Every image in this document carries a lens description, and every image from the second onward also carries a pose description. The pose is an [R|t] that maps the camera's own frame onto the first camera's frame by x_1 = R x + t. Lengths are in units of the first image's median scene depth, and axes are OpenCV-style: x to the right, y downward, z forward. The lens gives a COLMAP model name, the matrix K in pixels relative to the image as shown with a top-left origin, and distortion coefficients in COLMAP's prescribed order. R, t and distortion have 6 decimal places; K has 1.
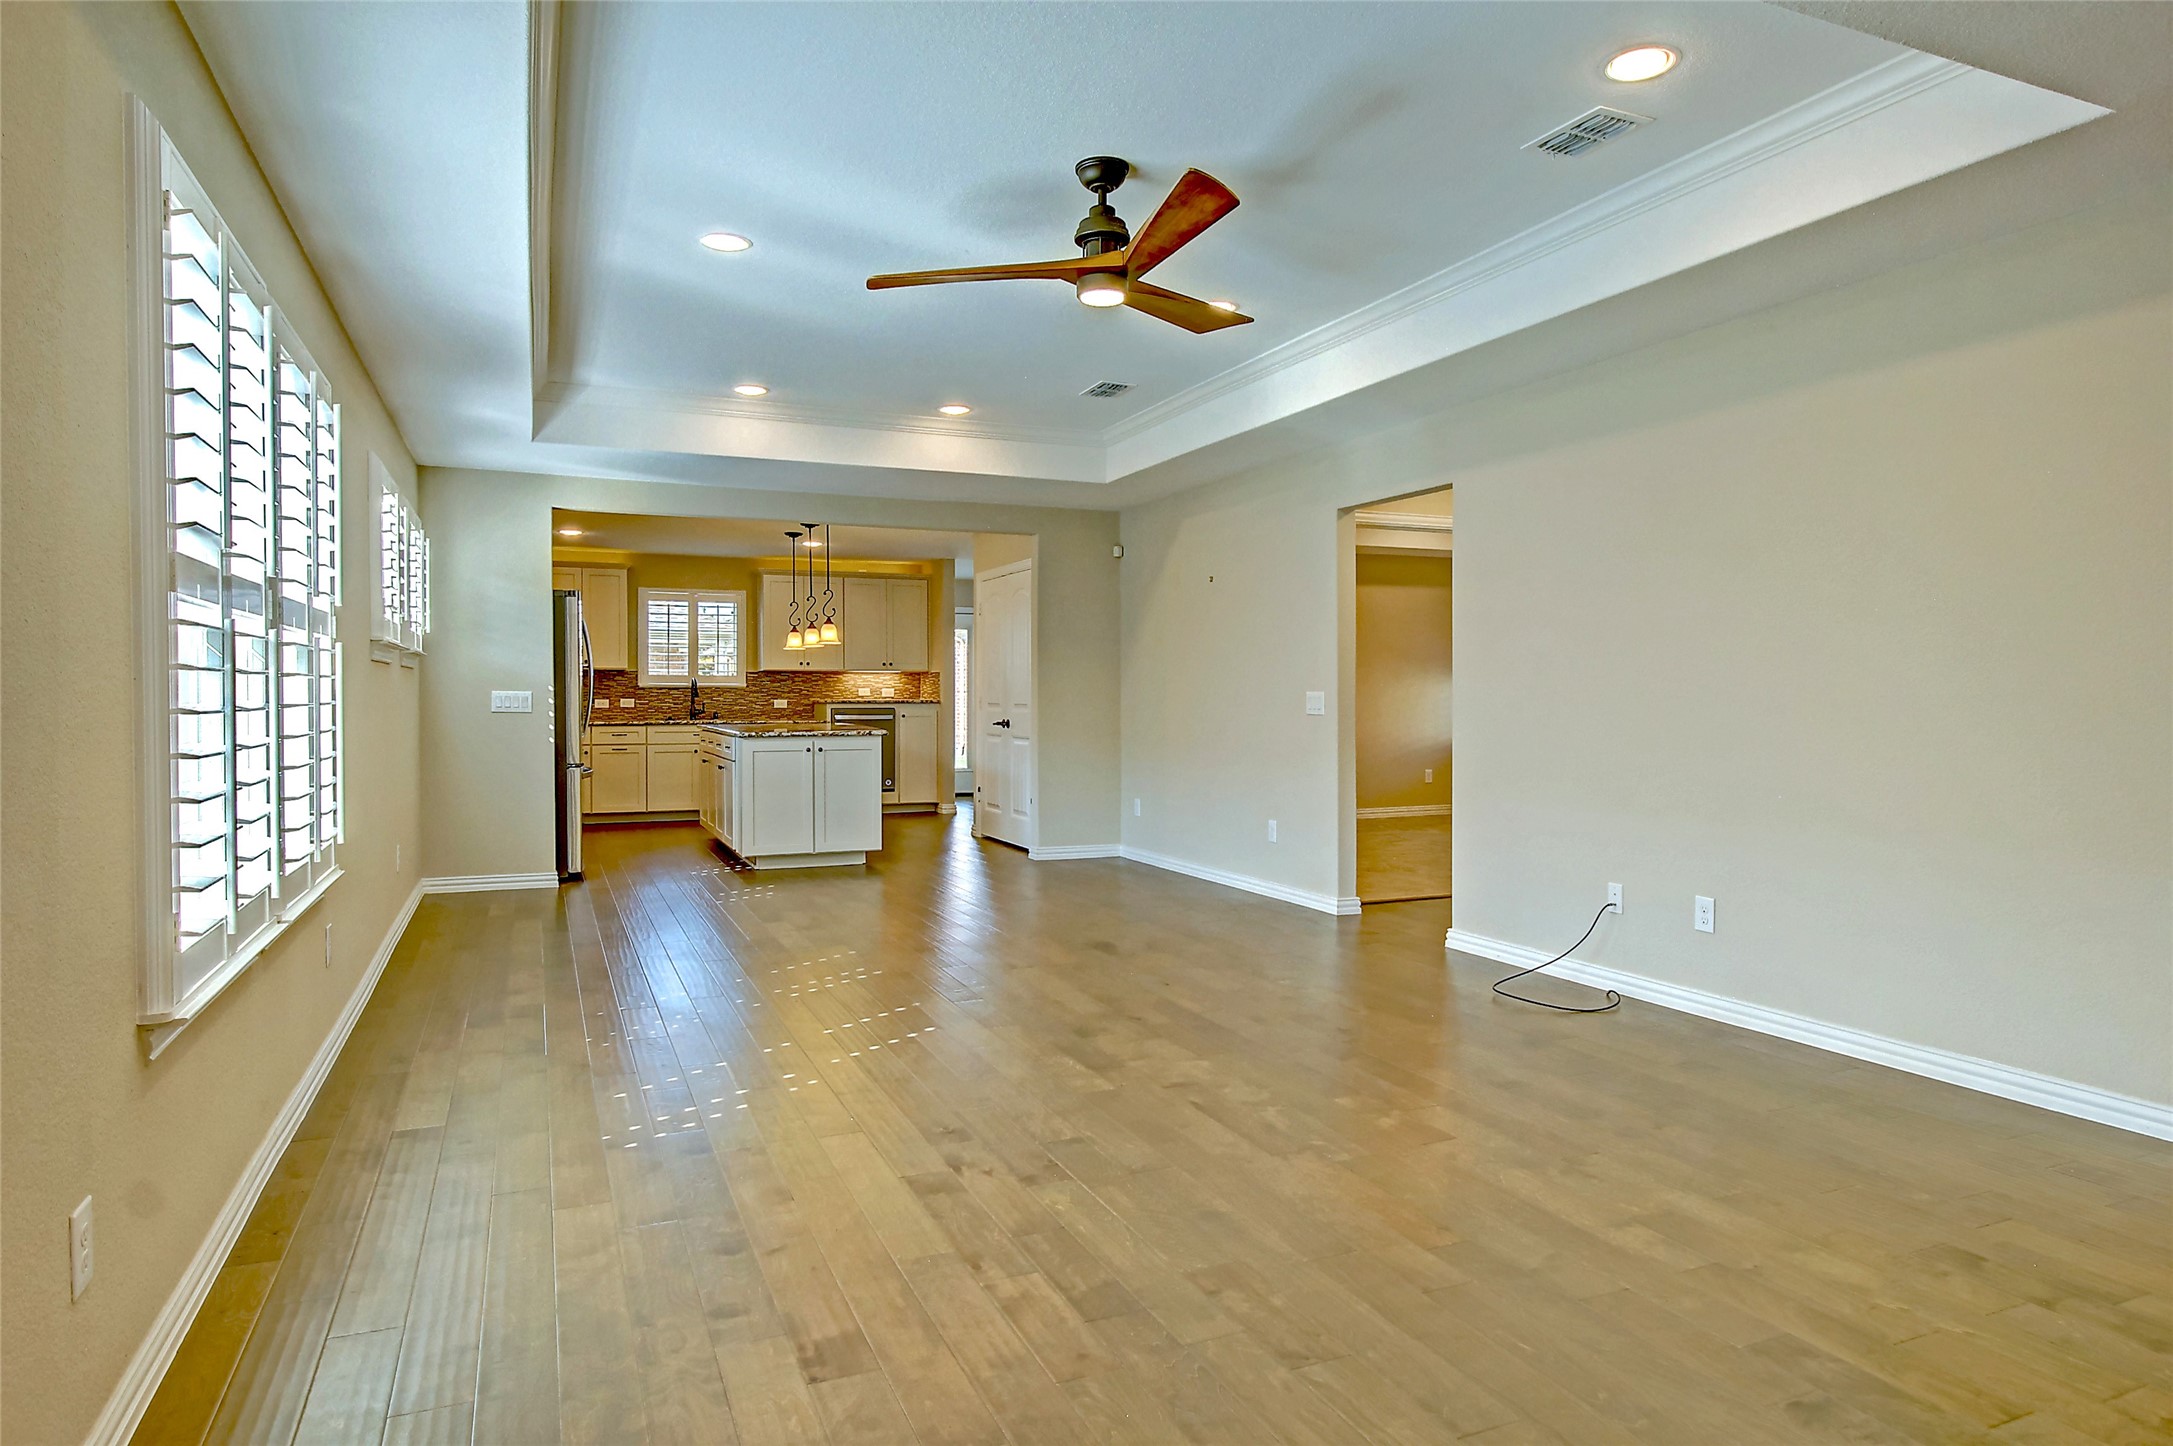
lens RADIAL K [[1278.6, 0, 1095.9], [0, 1278.6, 721.4], [0, 0, 1]] dist [0.005932, -0.001524]
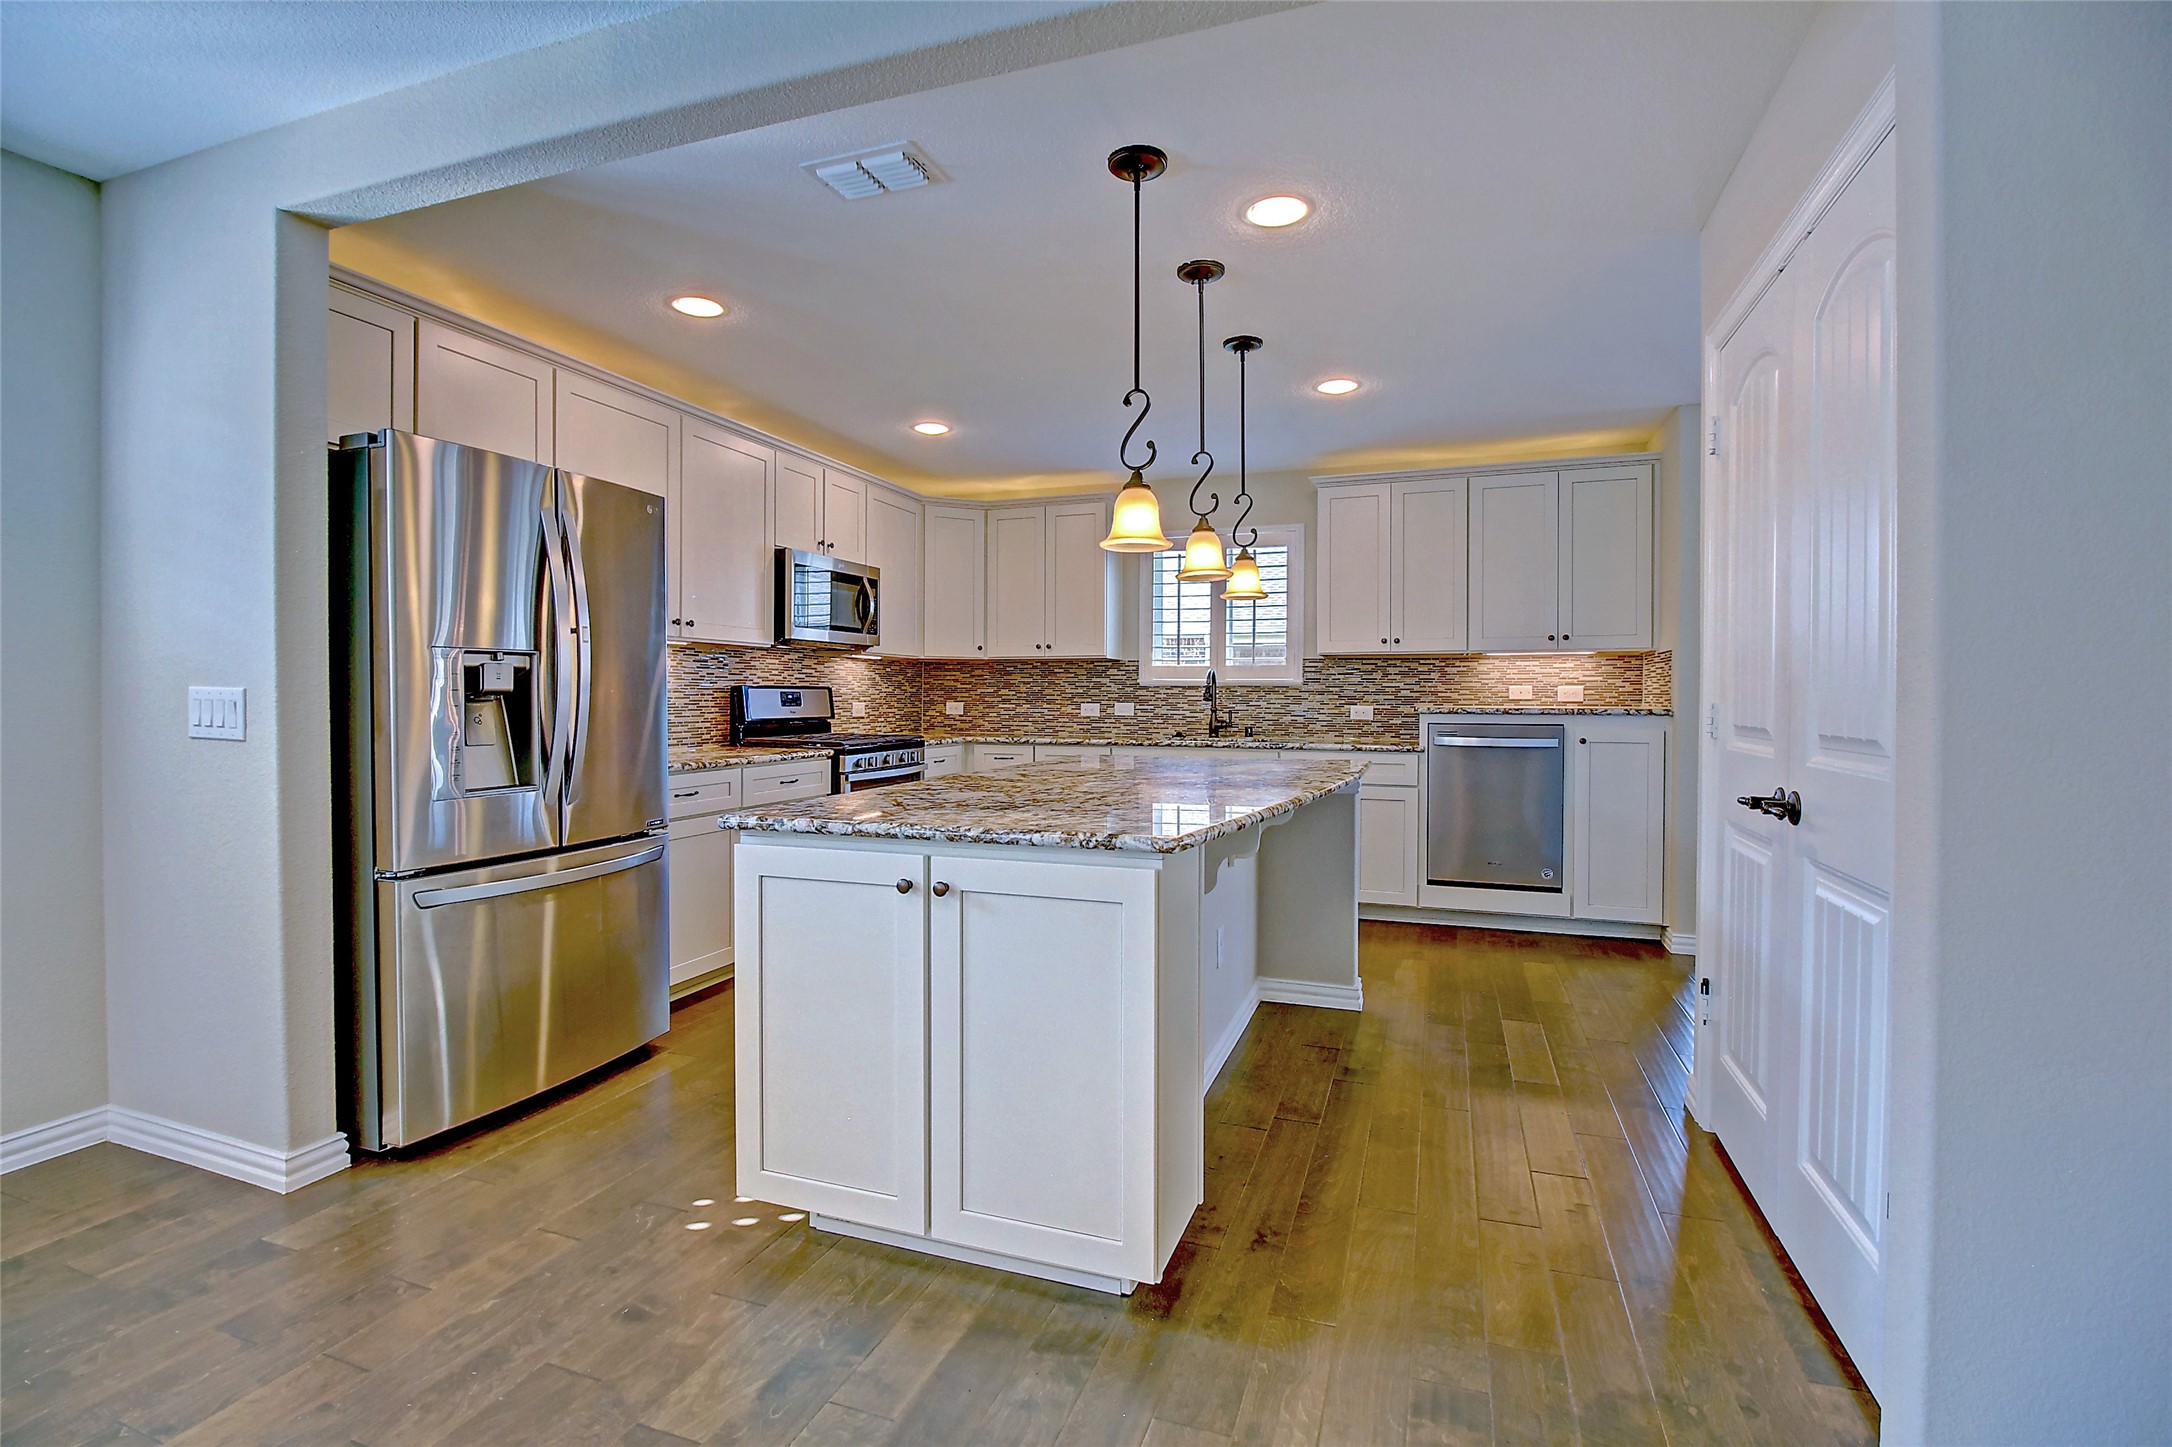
lens RADIAL K [[992.9, 0, 1076.7], [0, 992.9, 710.9], [0, 0, 1]] dist [-0.017273, -0.000811]
pose [[0.718303, 0.011575, -0.695634, -0.027406], [-0.016409, 0.999865, -0.000306, -0.012770], [0.695537, 0.011634, 0.718396, 0.604334]]
